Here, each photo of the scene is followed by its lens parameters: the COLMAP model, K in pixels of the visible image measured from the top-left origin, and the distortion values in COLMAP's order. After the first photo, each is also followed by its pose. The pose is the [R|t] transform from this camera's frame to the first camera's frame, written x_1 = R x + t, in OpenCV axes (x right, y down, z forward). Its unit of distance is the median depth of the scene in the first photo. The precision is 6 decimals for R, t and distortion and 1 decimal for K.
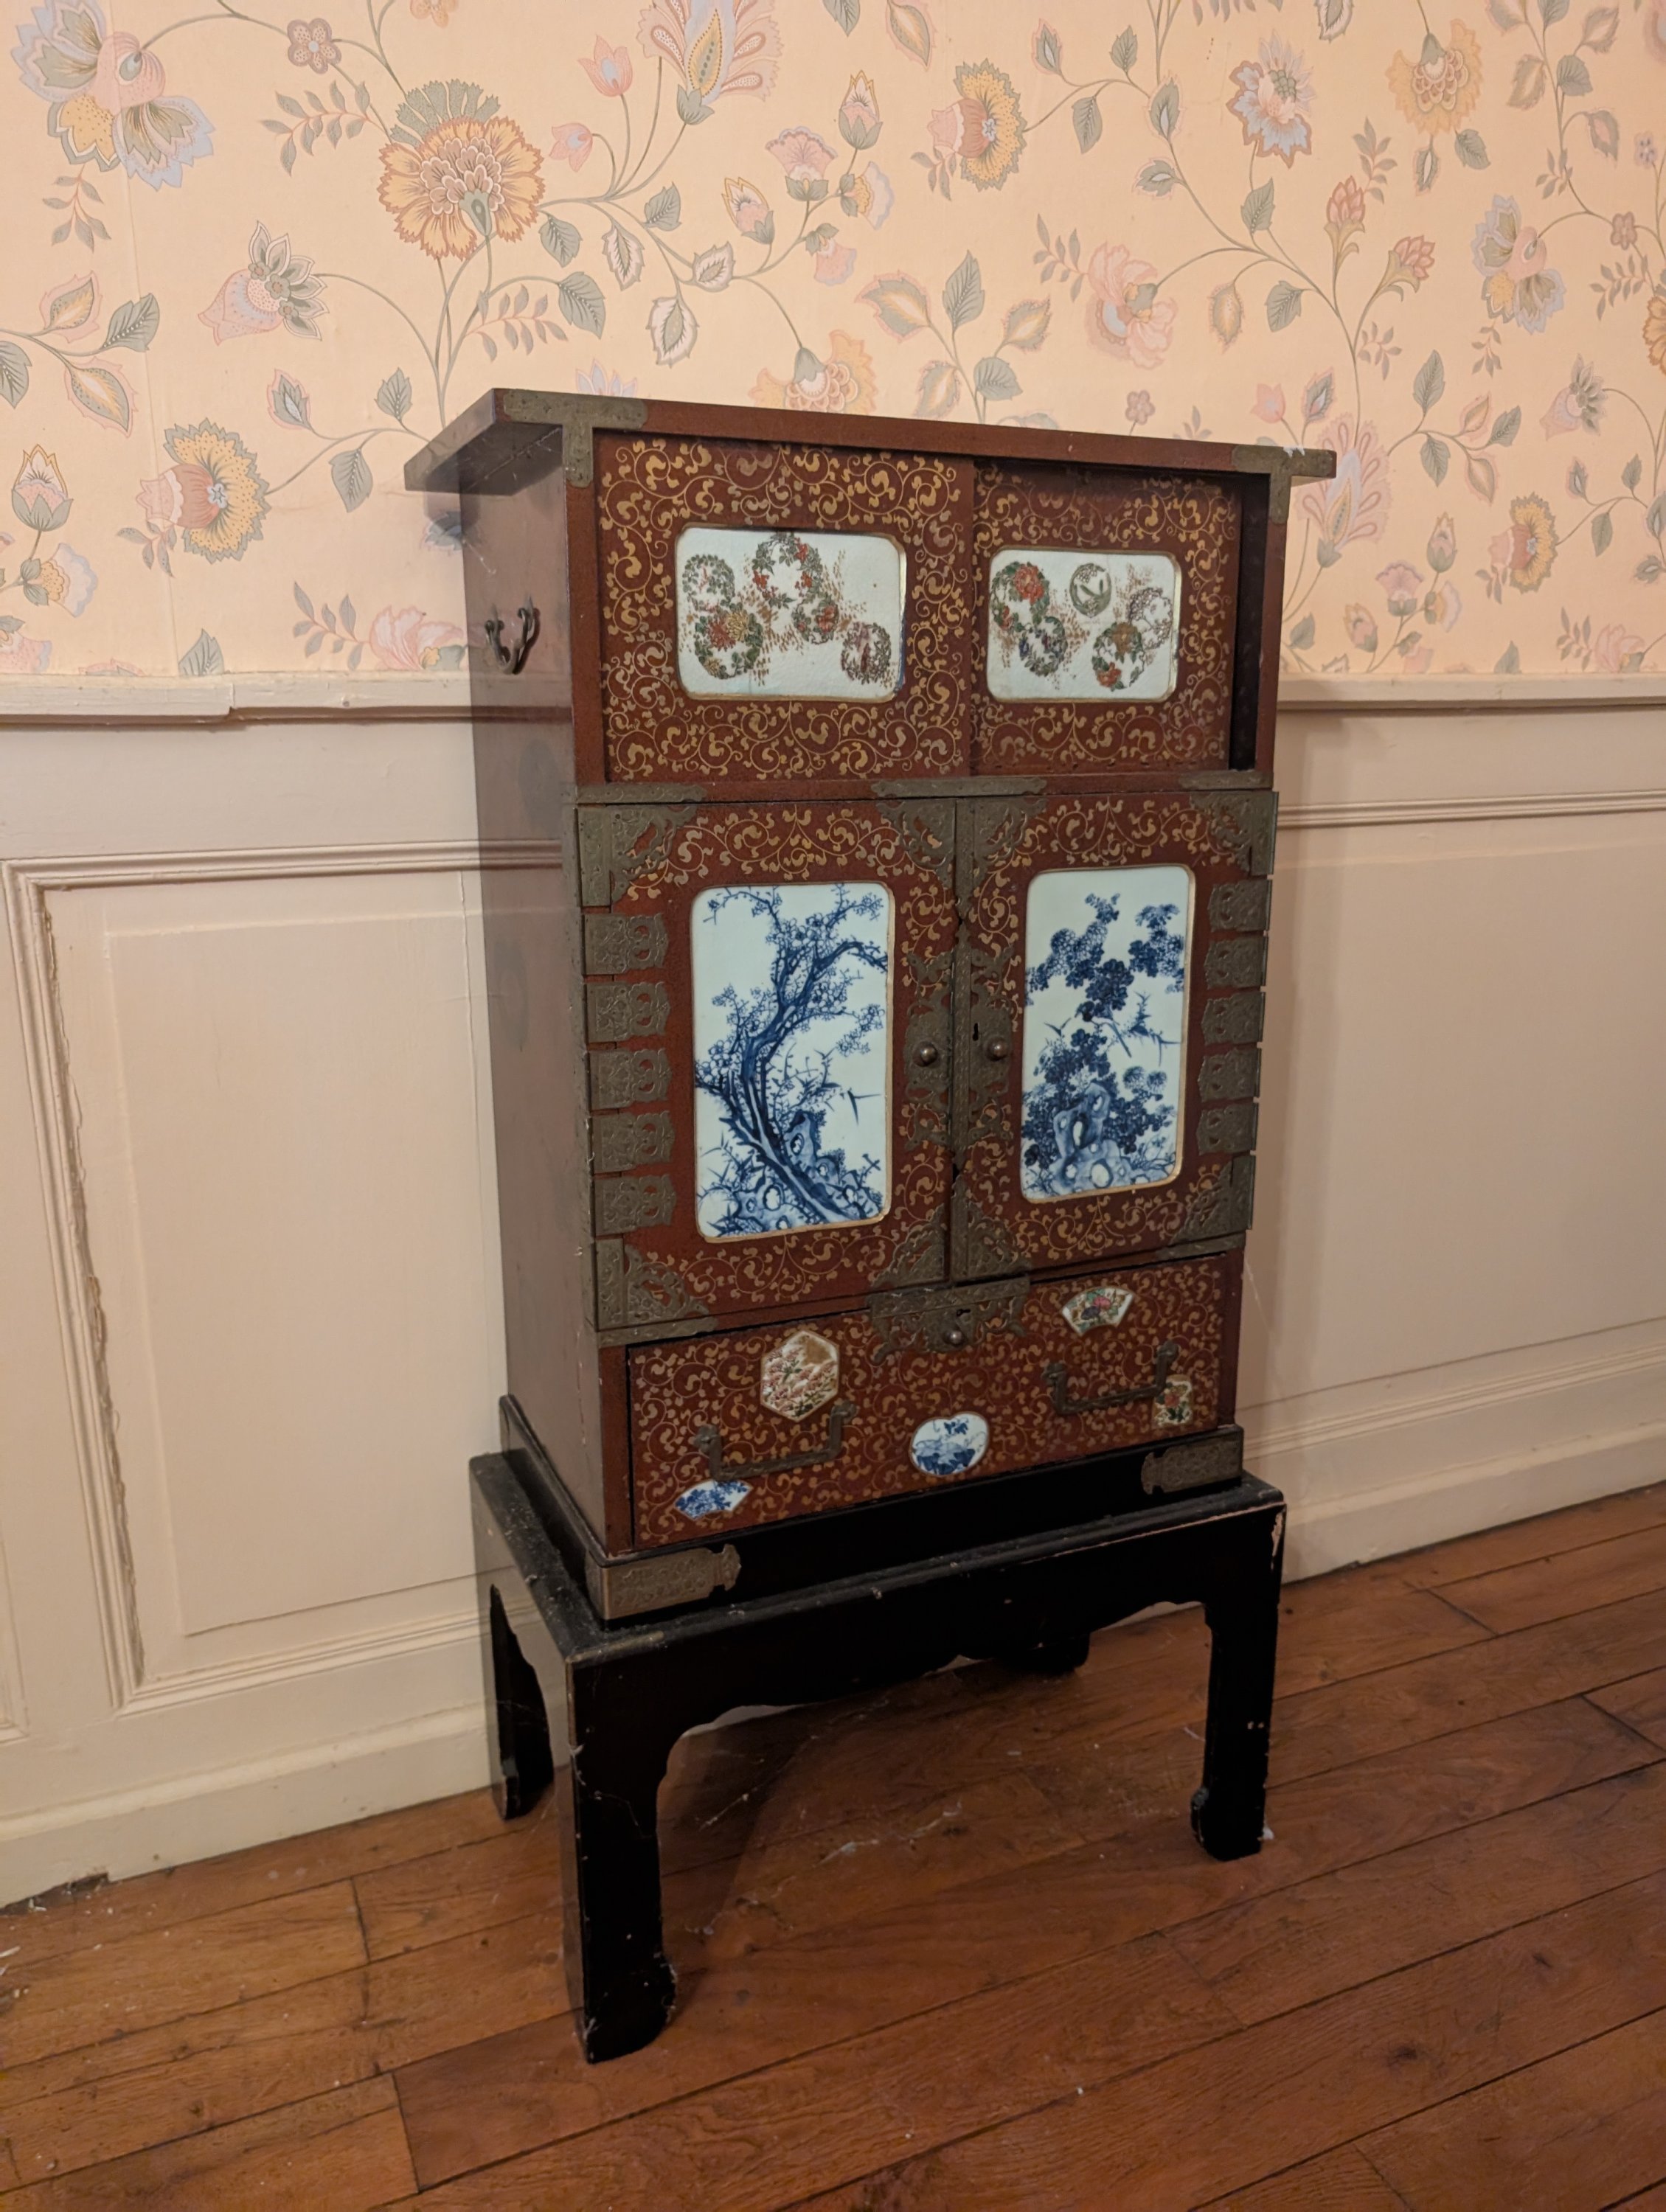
lens RADIAL K [[1674.5, 0, 824.3], [0, 1674.5, 1097.8], [0, 0, 1]] dist [0.003972, -0.006467]
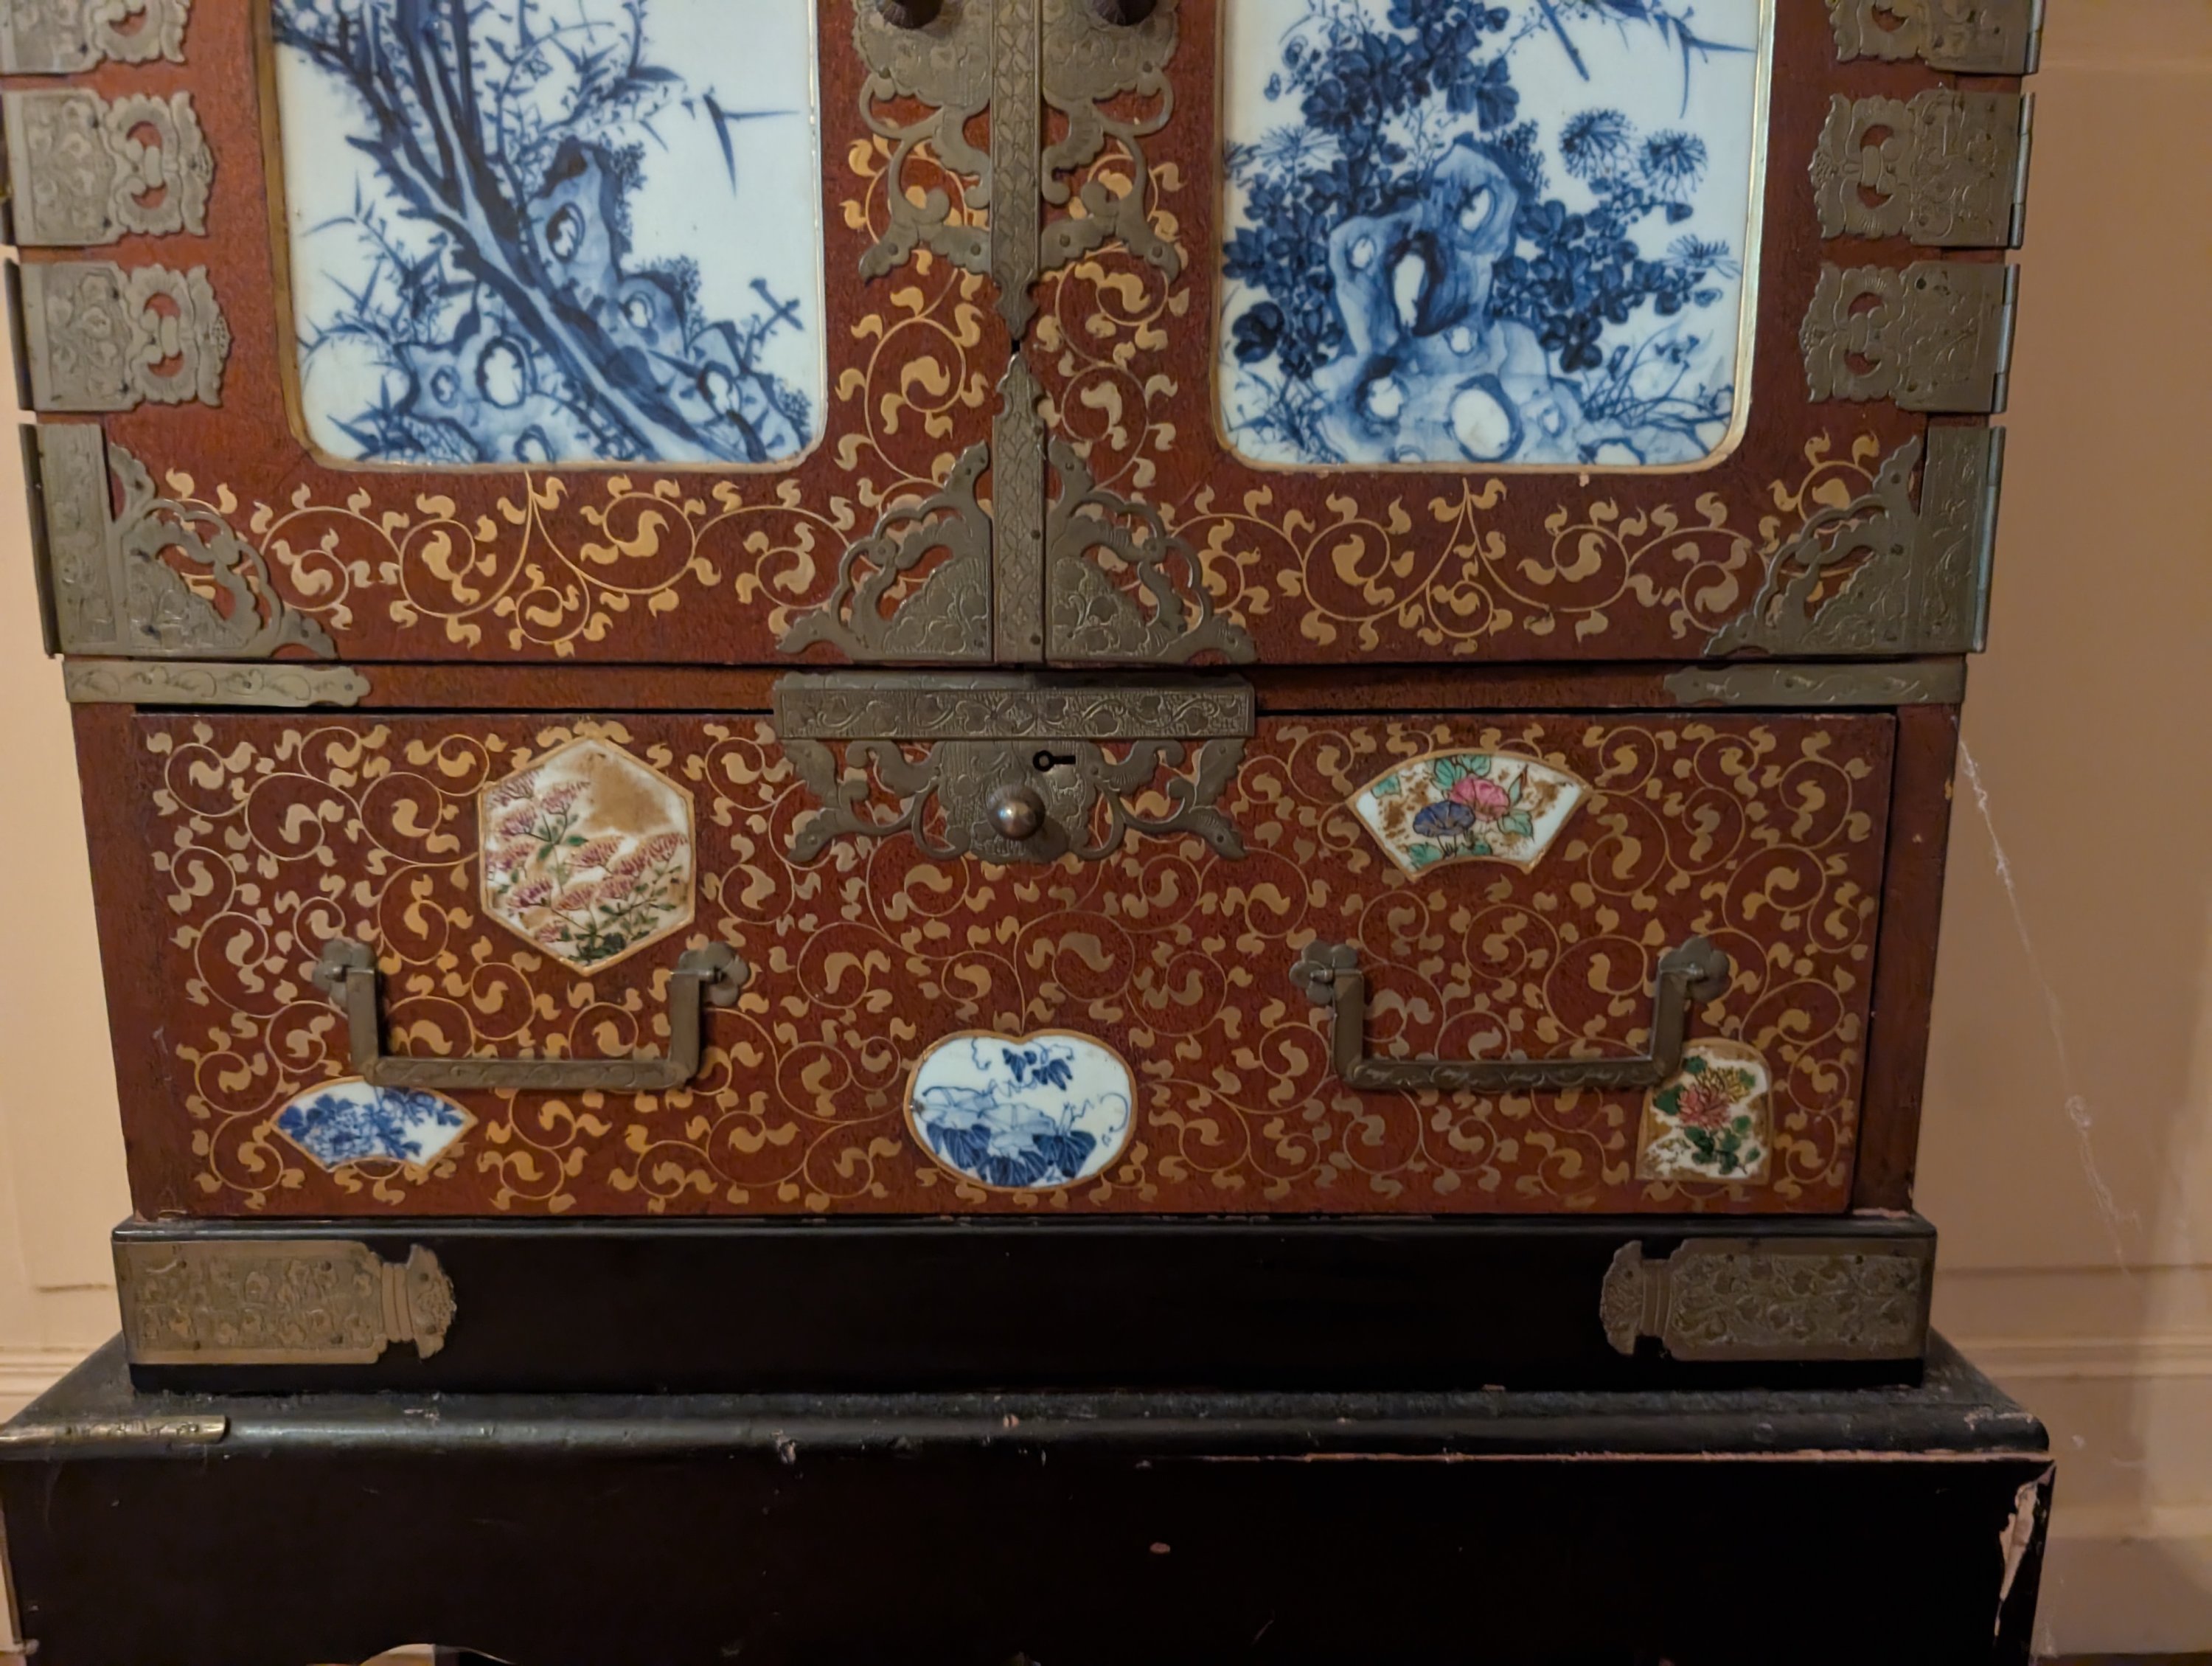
lens RADIAL K [[1603.9, 0, 1085.8], [0, 1603.9, 841.8], [0, 0, 1]] dist [-0.042192, 0.035715]
pose [[0.915775, 0.076929, -0.394257, 0.240350], [-0.094045, 0.995273, -0.024246, 0.159268], [0.390528, 0.059282, 0.918680, 0.690765]]
